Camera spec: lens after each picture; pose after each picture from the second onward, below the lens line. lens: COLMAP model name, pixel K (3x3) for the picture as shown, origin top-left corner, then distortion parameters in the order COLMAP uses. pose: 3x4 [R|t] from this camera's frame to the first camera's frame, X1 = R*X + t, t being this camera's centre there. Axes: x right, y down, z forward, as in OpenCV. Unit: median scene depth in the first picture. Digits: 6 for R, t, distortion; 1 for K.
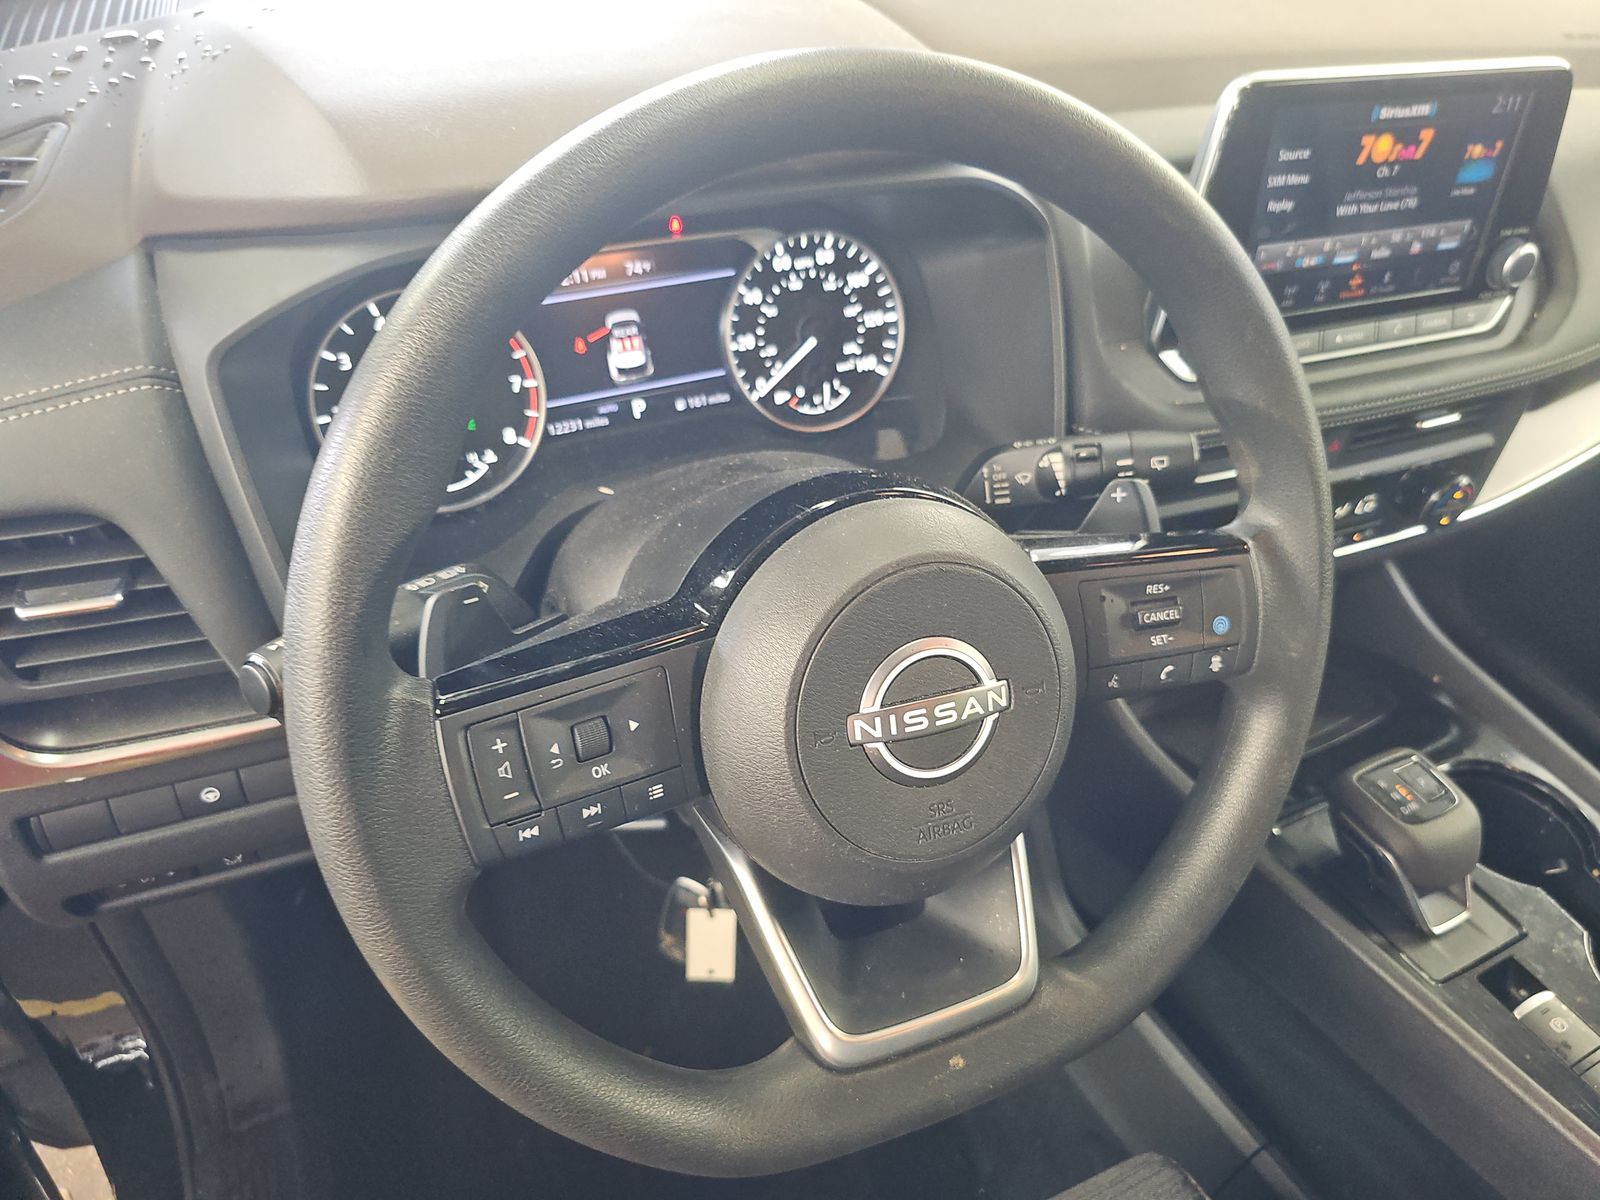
lens RADIAL K [[1064.8, 0, 803.7], [0, 1064.8, 597.6], [0, 0, 1]] dist [0.009810, -0.027989]
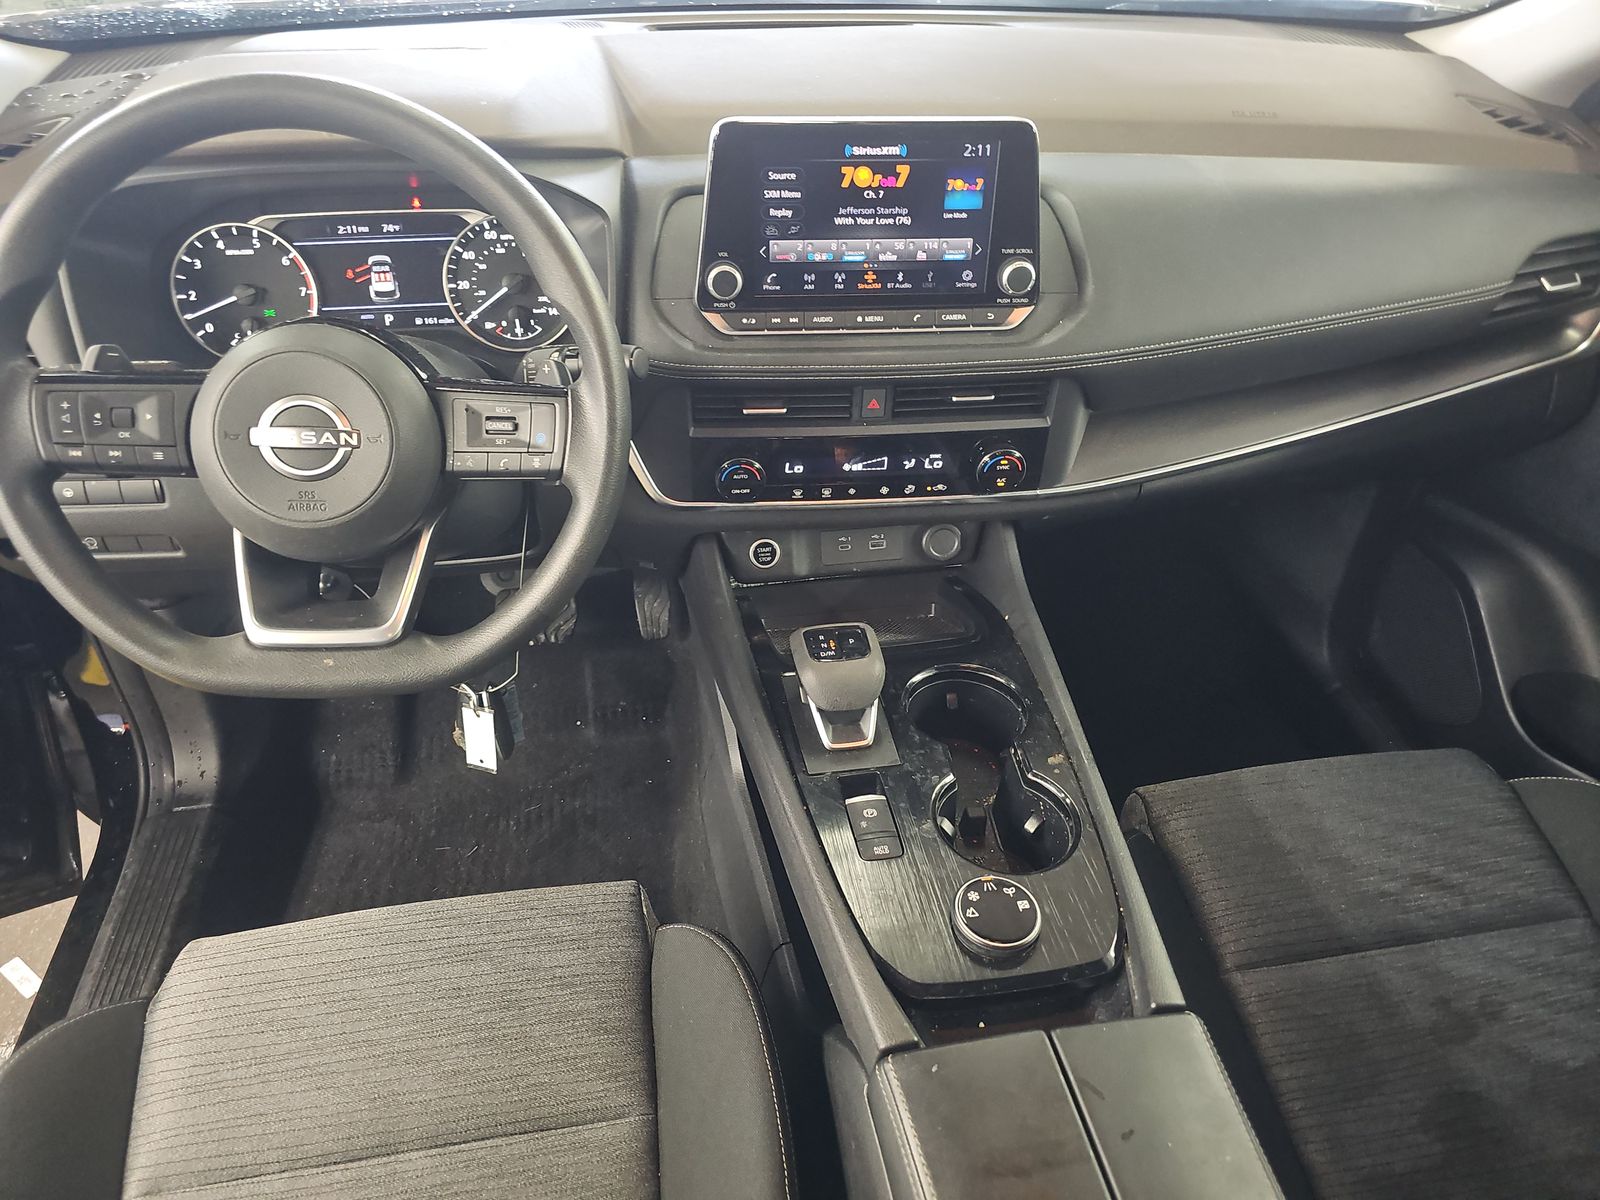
lens RADIAL K [[1064.8, 0, 868.2], [0, 1064.8, 645.7], [0, 0, 1]] dist [0.009810, -0.027989]
pose [[0.958680, 0.152909, -0.239899, 0.949891], [-0.164697, 0.985895, -0.029757, 0.219780], [0.231965, 0.068038, 0.970342, -0.308934]]
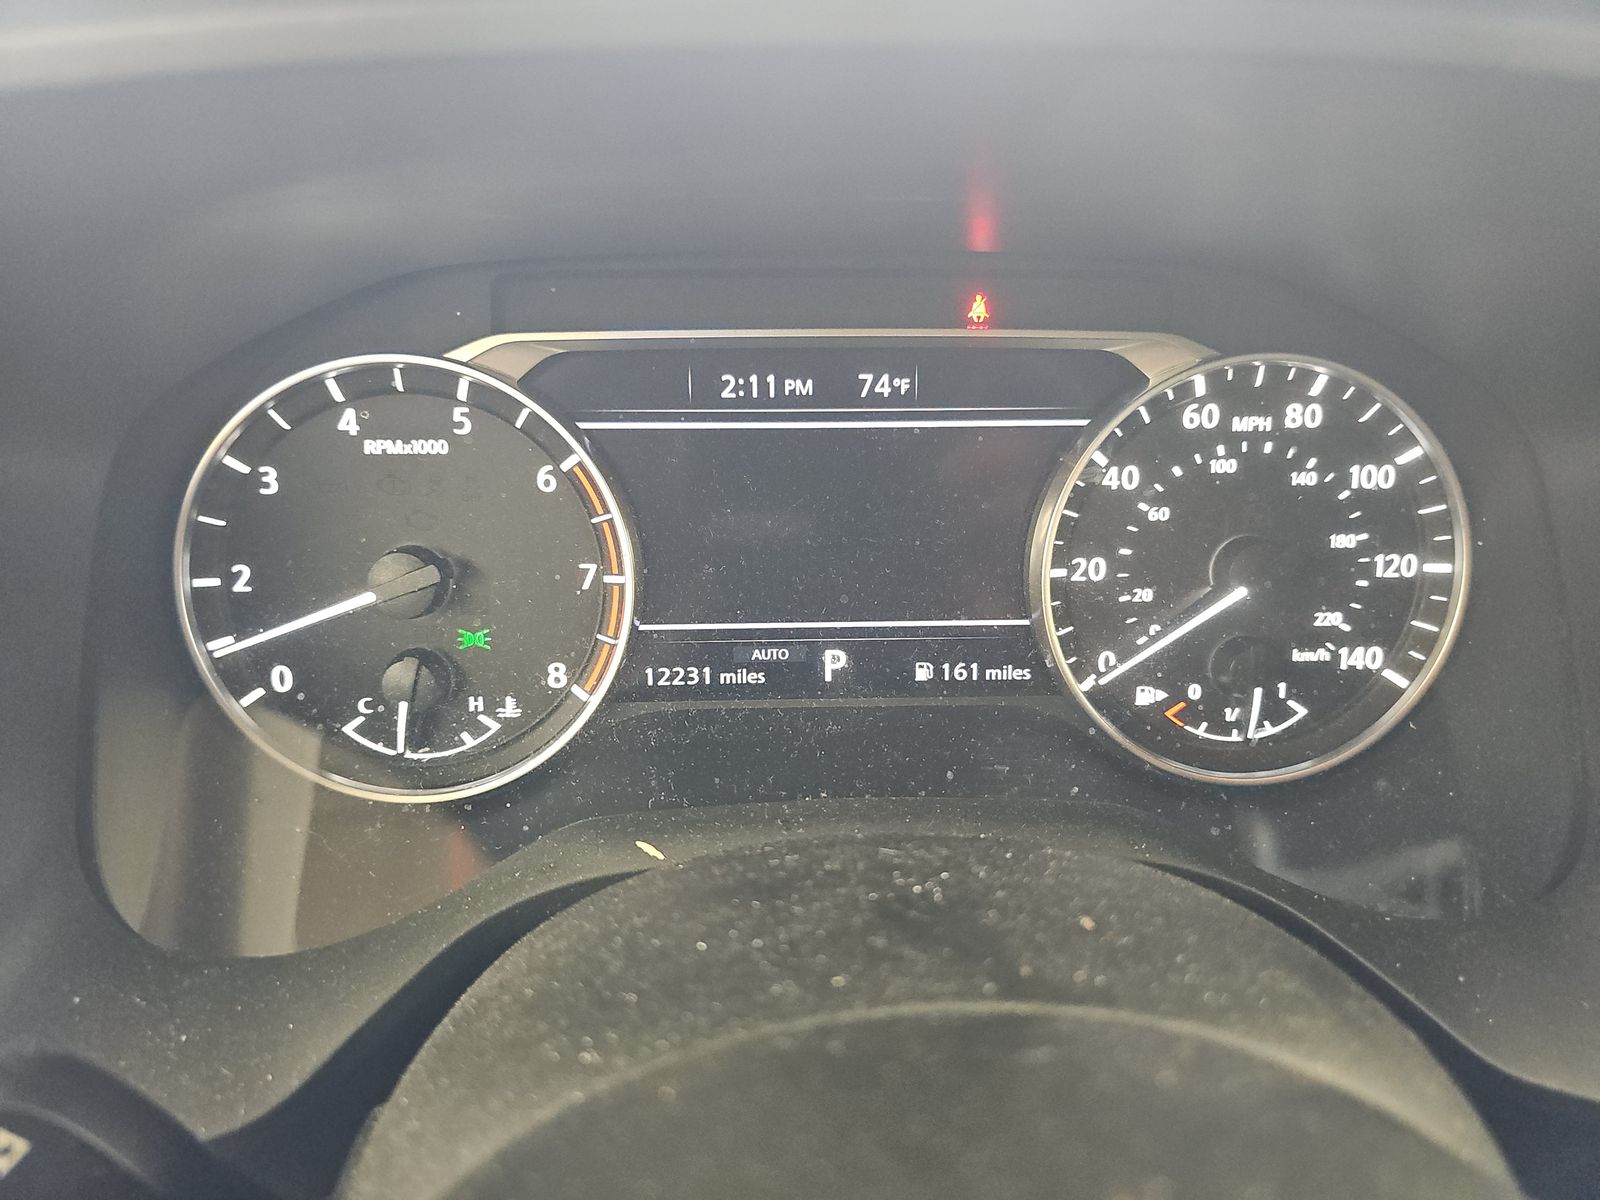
lens RADIAL K [[1064.8, 0, 807.6], [0, 1064.8, 612.9], [0, 0, 1]] dist [0.009810, -0.027989]
pose [[0.914905, 0.167102, -0.367459, 0.007565], [-0.233942, 0.961331, -0.145306, -0.126058], [0.328969, 0.218905, 0.918618, 0.541207]]
